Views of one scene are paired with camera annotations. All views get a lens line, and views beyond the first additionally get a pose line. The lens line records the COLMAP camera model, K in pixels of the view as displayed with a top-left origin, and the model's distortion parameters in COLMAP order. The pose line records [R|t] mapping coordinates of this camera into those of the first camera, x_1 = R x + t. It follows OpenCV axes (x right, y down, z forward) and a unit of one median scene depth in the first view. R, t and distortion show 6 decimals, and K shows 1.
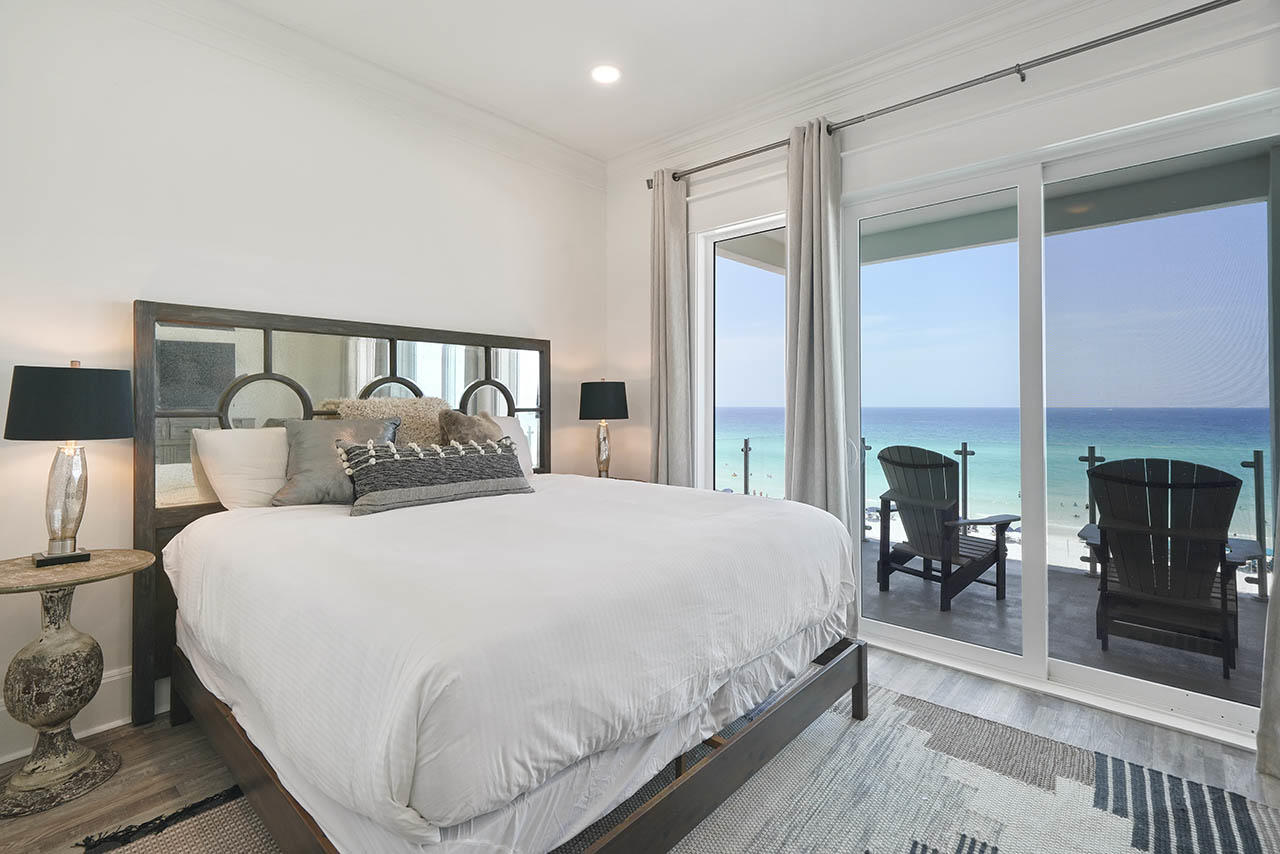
lens RADIAL K [[579.2, 0, 629.1], [0, 579.2, 406.6], [0, 0, 1]] dist [0.015525, 0.000050]
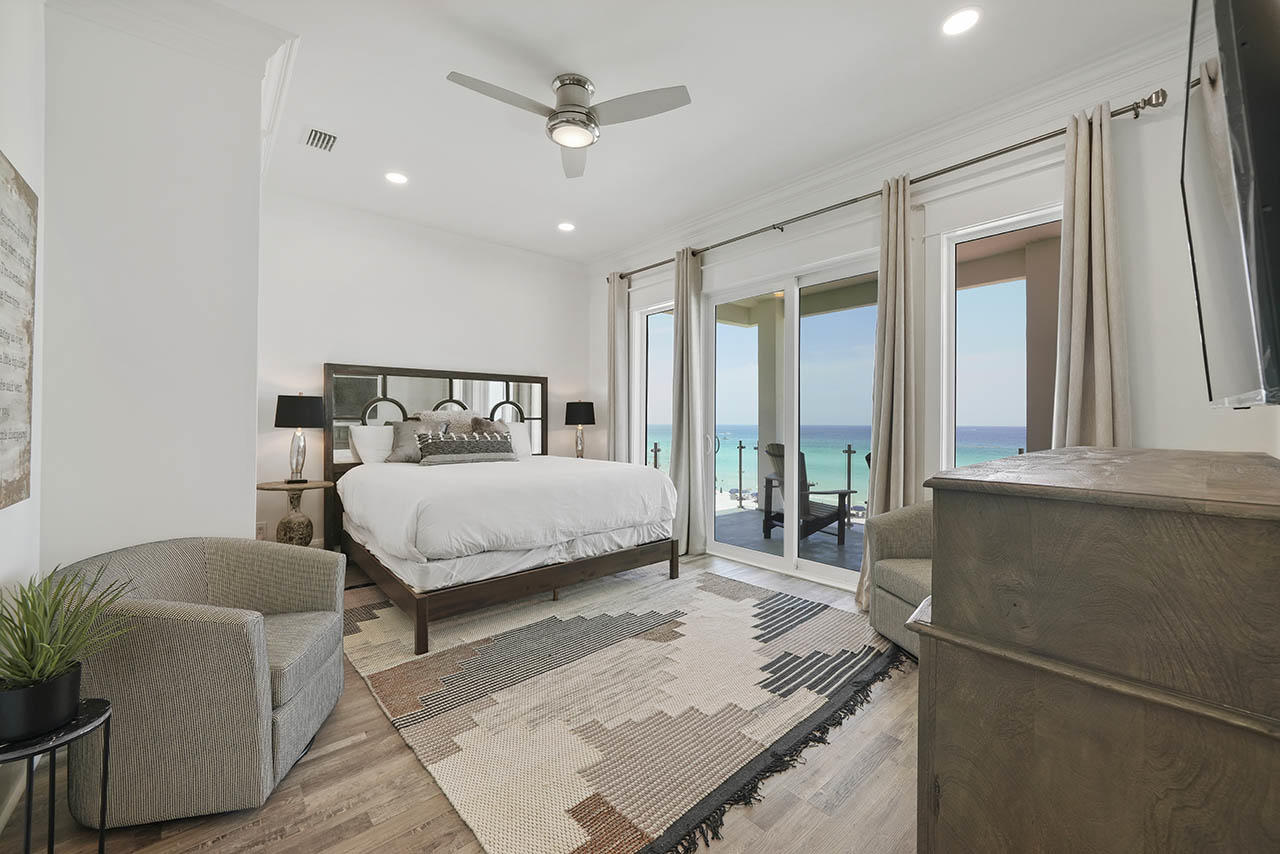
lens RADIAL K [[487.8, 0, 634.0], [0, 487.8, 426.8], [0, 0, 1]] dist [-0.002766, -0.000136]
pose [[0.992441, 0.004014, -0.122660, 0.399468], [-0.003426, 0.999982, 0.005000, 0.028717], [0.122678, -0.004542, 0.992436, -0.507005]]
